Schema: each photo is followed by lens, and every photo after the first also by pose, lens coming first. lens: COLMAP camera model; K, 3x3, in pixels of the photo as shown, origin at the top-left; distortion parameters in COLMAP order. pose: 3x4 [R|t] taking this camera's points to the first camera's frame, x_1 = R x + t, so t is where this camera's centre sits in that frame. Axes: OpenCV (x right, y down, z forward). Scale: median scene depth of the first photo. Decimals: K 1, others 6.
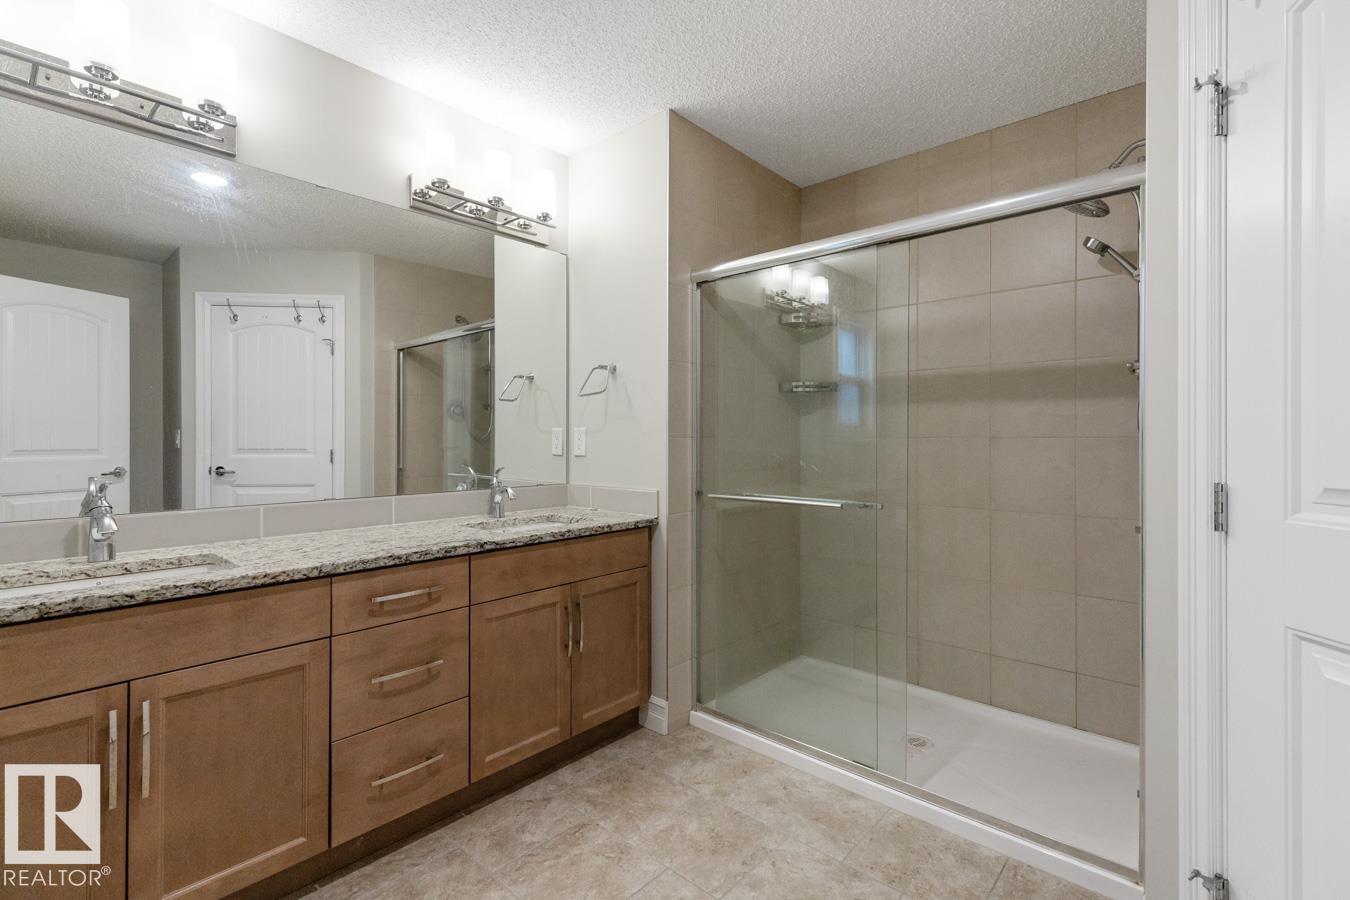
lens RADIAL K [[620.2, 0, 673.4], [0, 620.2, 440.1], [0, 0, 1]] dist [0.008414, -0.002647]
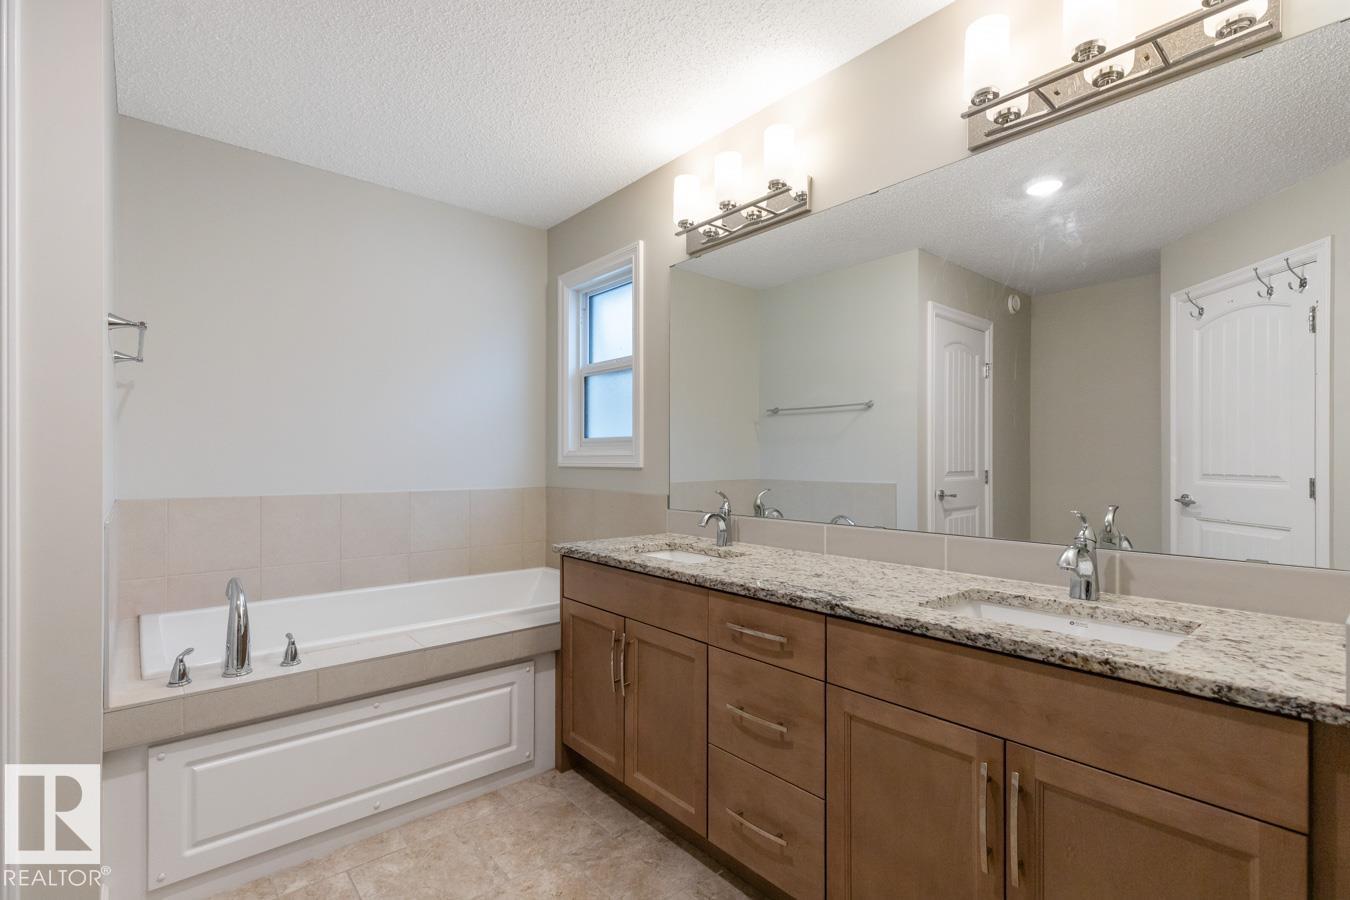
lens RADIAL K [[620.2, 0, 645.9], [0, 620.2, 464.7], [0, 0, 1]] dist [0.008414, -0.002647]
pose [[-0.141338, 0.007490, -0.989933, 0.452073], [-0.004494, 0.999956, 0.008207, -0.003569], [0.989951, 0.005608, -0.141299, 0.891241]]
